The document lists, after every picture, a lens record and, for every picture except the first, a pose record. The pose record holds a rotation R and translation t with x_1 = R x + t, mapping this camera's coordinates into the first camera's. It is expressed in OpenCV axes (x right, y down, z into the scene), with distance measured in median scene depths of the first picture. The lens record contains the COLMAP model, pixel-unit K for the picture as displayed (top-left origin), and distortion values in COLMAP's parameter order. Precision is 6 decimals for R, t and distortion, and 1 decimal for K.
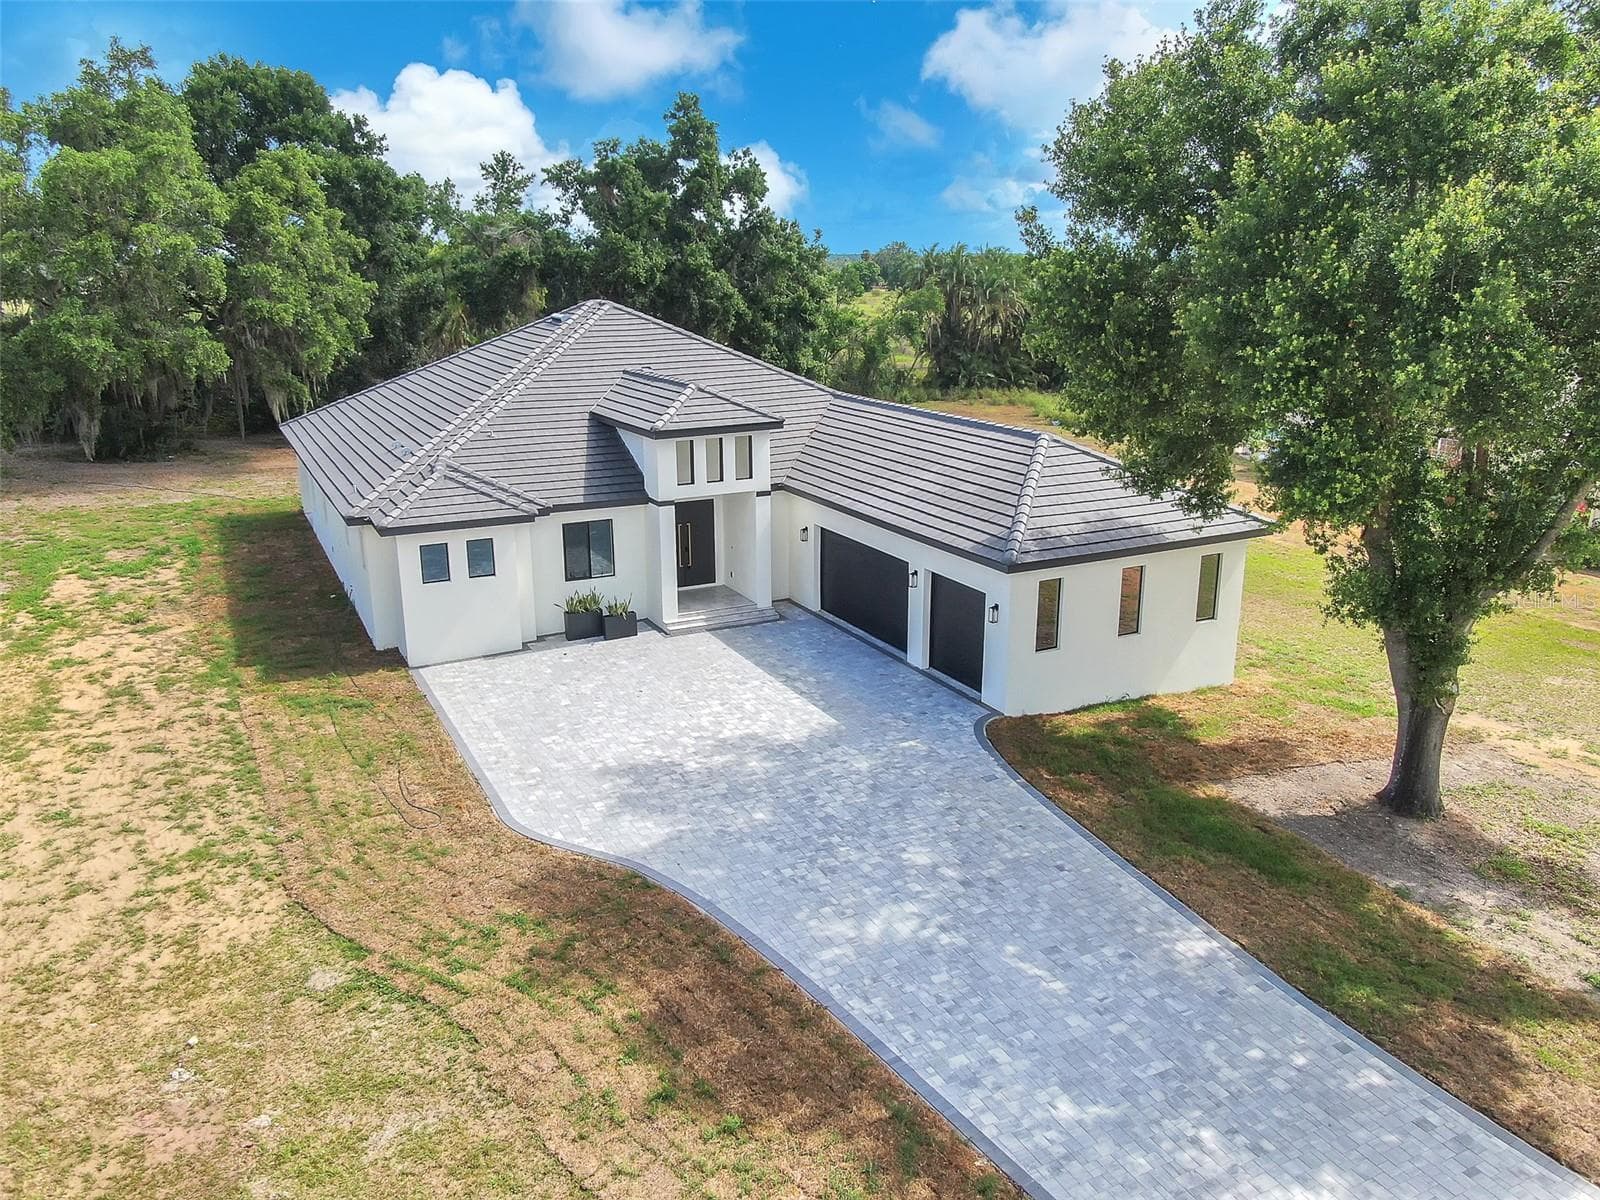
lens RADIAL K [[1205.5, 0, 800.5], [0, 1205.5, 604.3], [0, 0, 1]] dist [-0.015179, 0.010813]
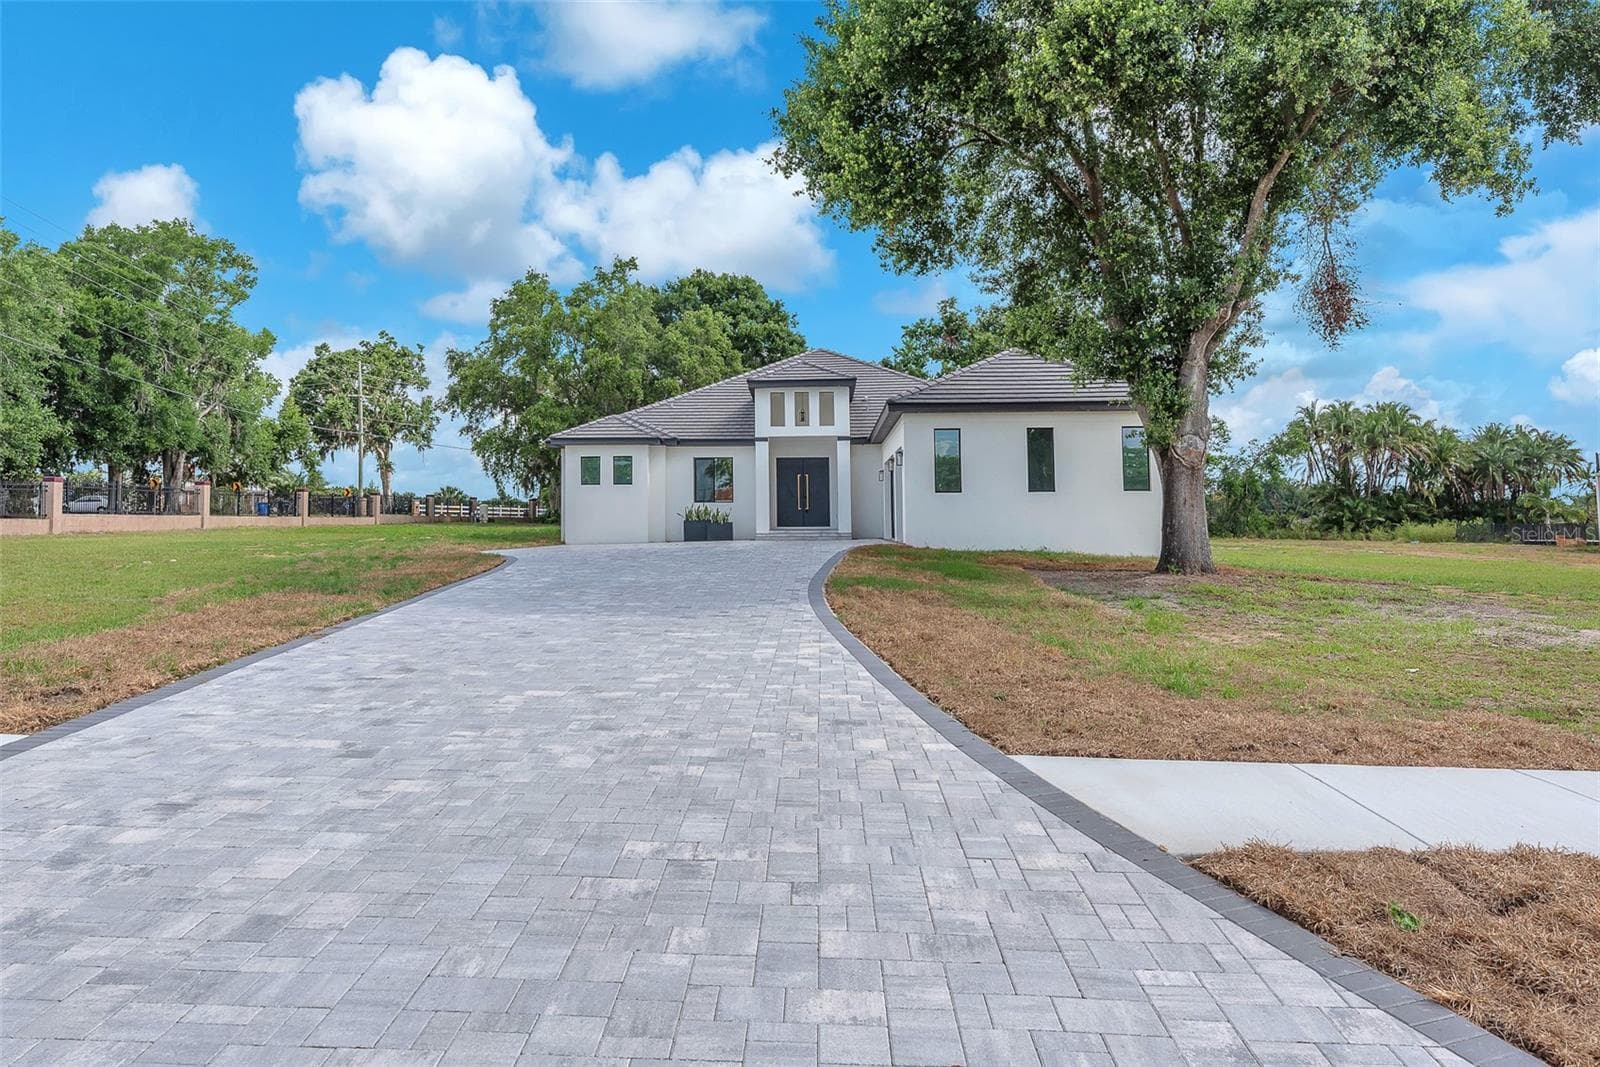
lens RADIAL K [[1067.7, 0, 790.1], [0, 1067.7, 496.2], [0, 0, 1]] dist [0.003235, -0.001231]
pose [[0.875830, -0.016877, -0.482324, 0.522189], [-0.128725, 0.955015, -0.267163, 0.309011], [0.465136, 0.296077, 0.834259, 0.075171]]
